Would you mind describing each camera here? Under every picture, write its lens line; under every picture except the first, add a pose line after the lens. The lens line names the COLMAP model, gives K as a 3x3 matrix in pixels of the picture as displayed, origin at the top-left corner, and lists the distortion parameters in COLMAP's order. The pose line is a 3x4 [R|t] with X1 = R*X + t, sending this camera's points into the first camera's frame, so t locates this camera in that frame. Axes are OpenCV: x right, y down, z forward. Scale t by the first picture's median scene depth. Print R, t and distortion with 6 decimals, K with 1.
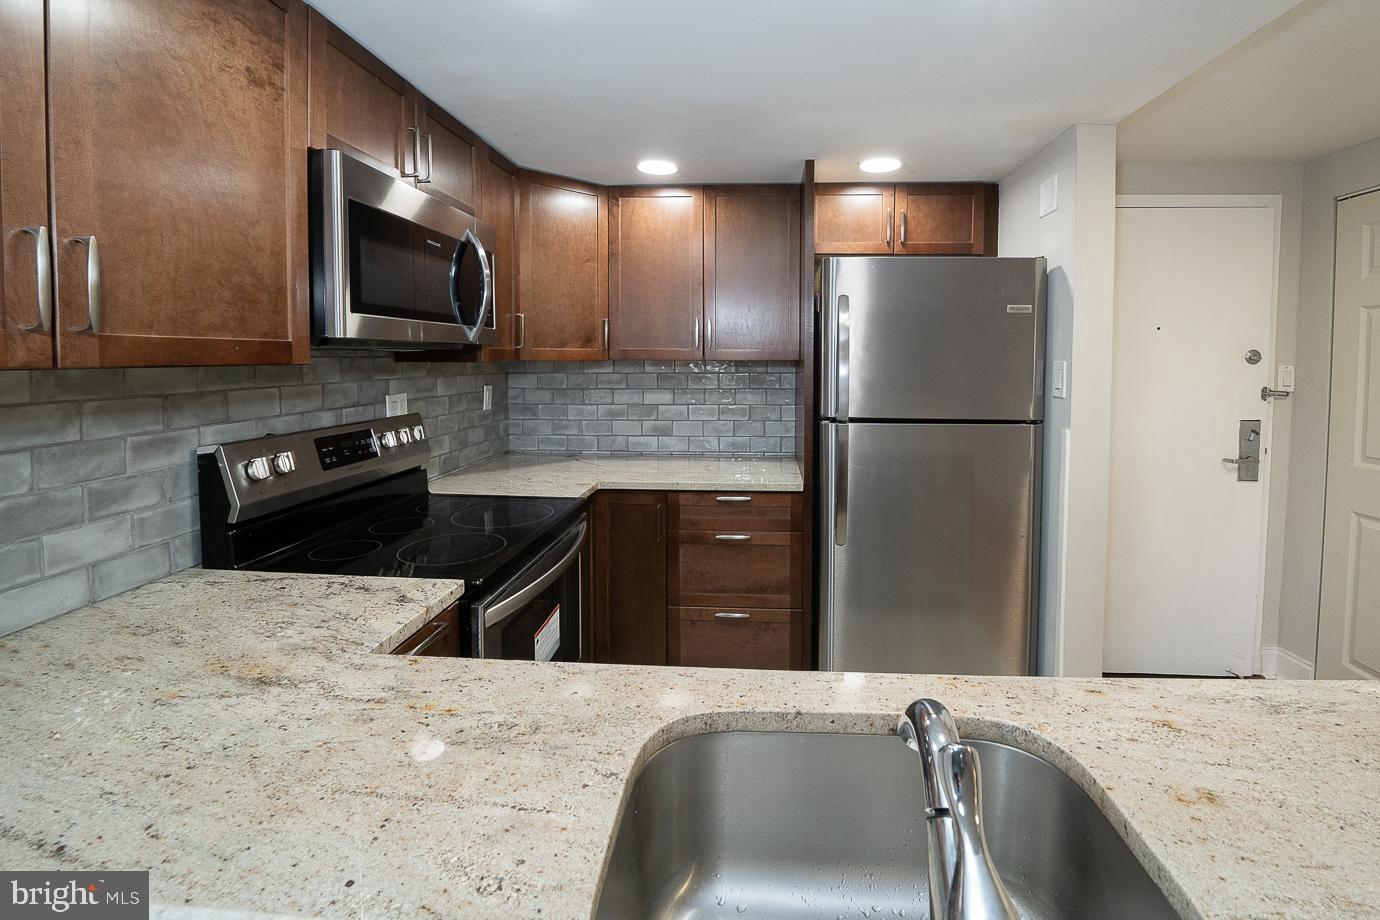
lens RADIAL K [[579.1, 0, 732.3], [0, 579.1, 377.0], [0, 0, 1]] dist [-0.024156, -0.000060]
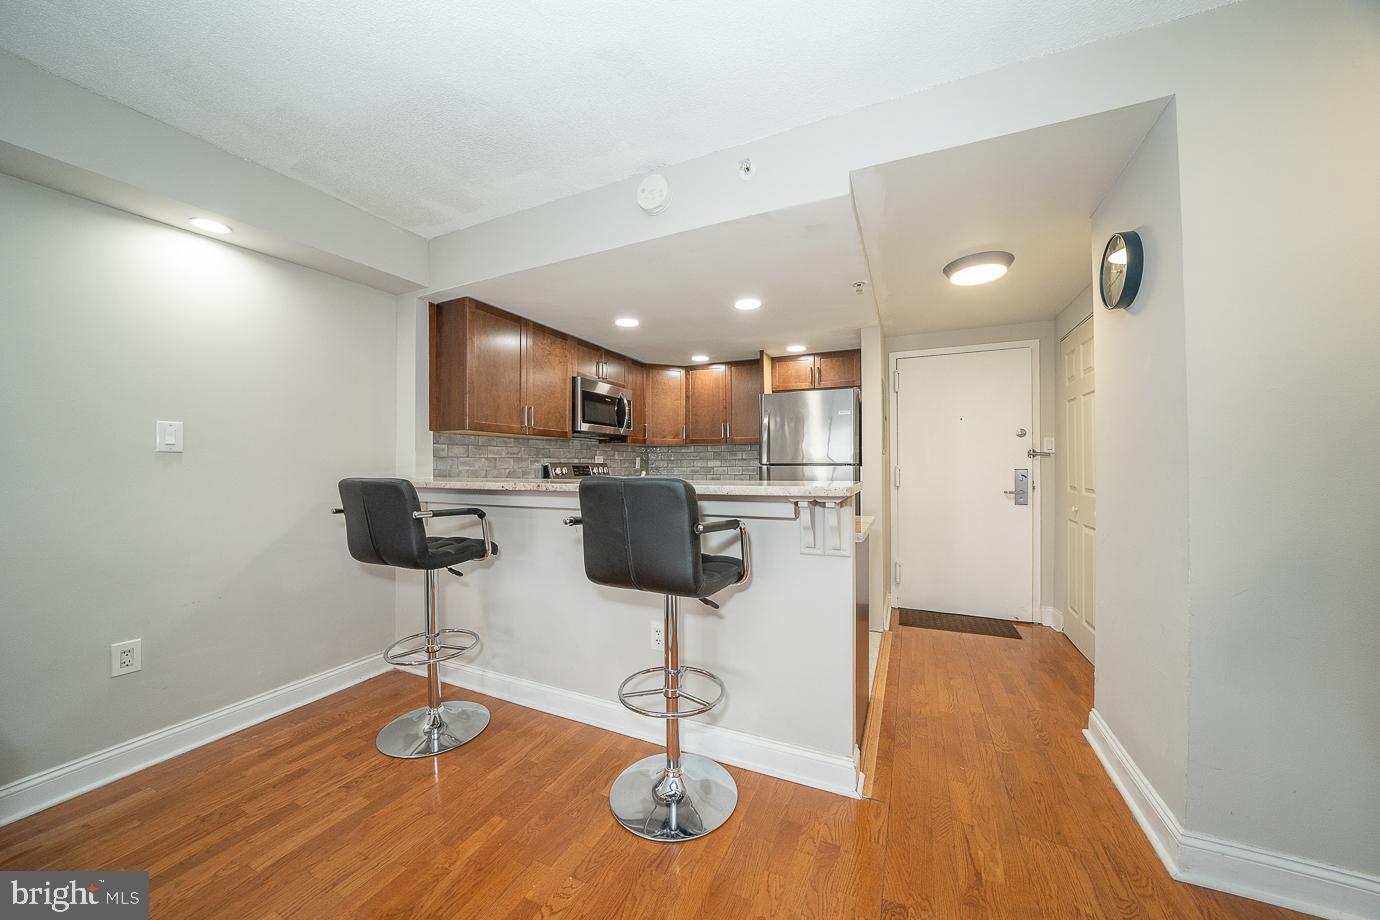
lens RADIAL K [[476.7, 0, 691.7], [0, 476.7, 460.8], [0, 0, 1]] dist [-0.026792, 0.002950]
pose [[0.926623, -0.009408, -0.375873, 0.556258], [-0.007407, 0.999036, -0.043266, 0.127596], [0.375918, 0.042876, 0.925661, -0.761009]]
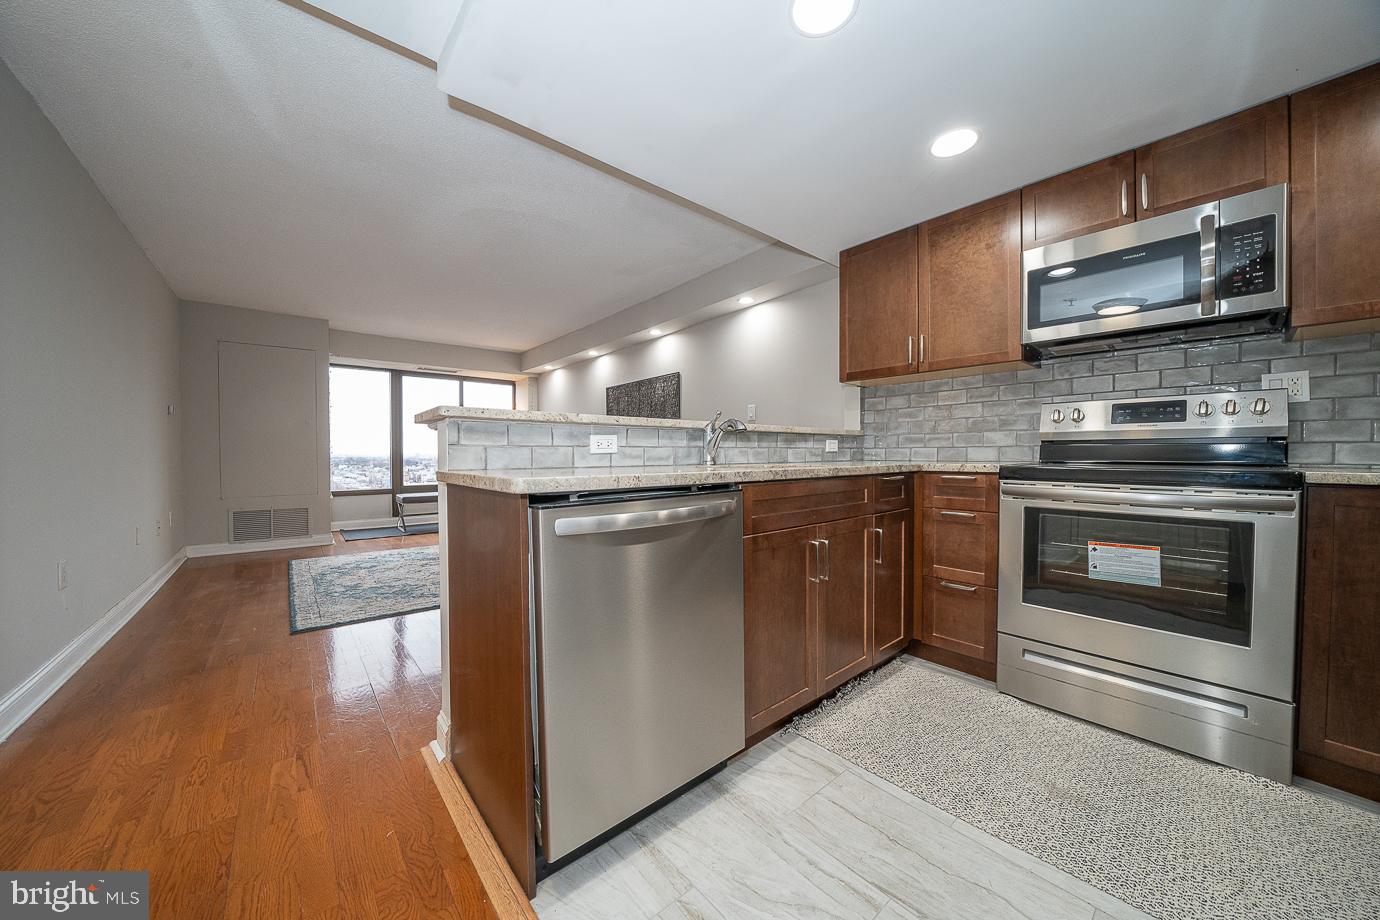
lens RADIAL K [[476.7, 0, 691.7], [0, 476.7, 460.8], [0, 0, 1]] dist [-0.026792, 0.002950]
pose [[-0.723705, 0.010318, -0.690032, 0.711699], [-0.023187, 0.998960, 0.039256, 0.165651], [0.689720, 0.044409, -0.722713, 0.772104]]
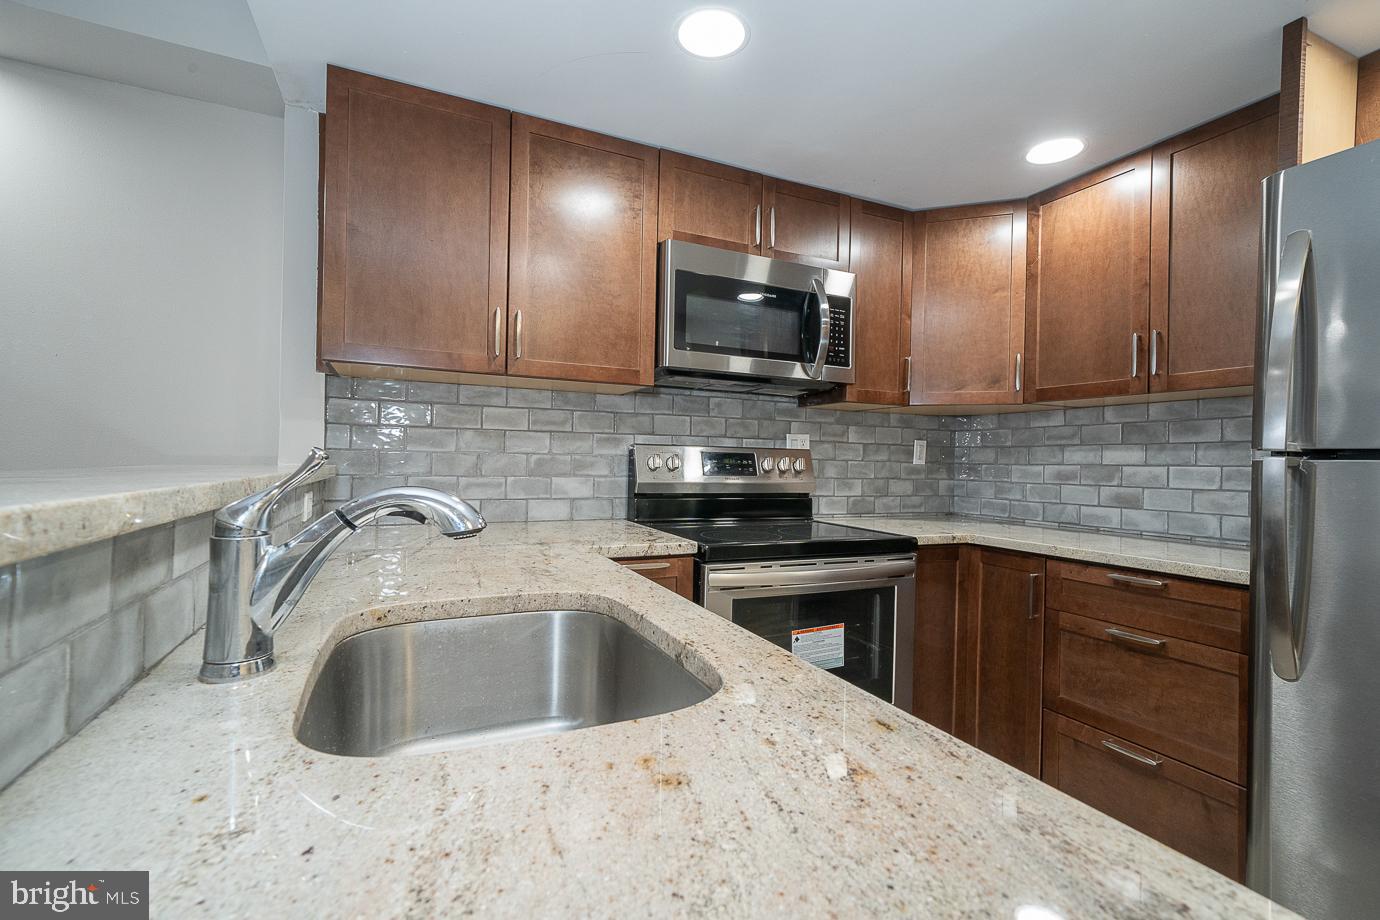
lens RADIAL K [[616.2, 0, 690.0], [0, 616.2, 460.0], [0, 0, 1]] dist [0.004024, 0.000573]
pose [[0.464846, 0.005108, -0.885377, 0.402143], [-0.050366, 0.998517, -0.020683, 0.109120], [0.883958, 0.054207, 0.464414, 0.184540]]
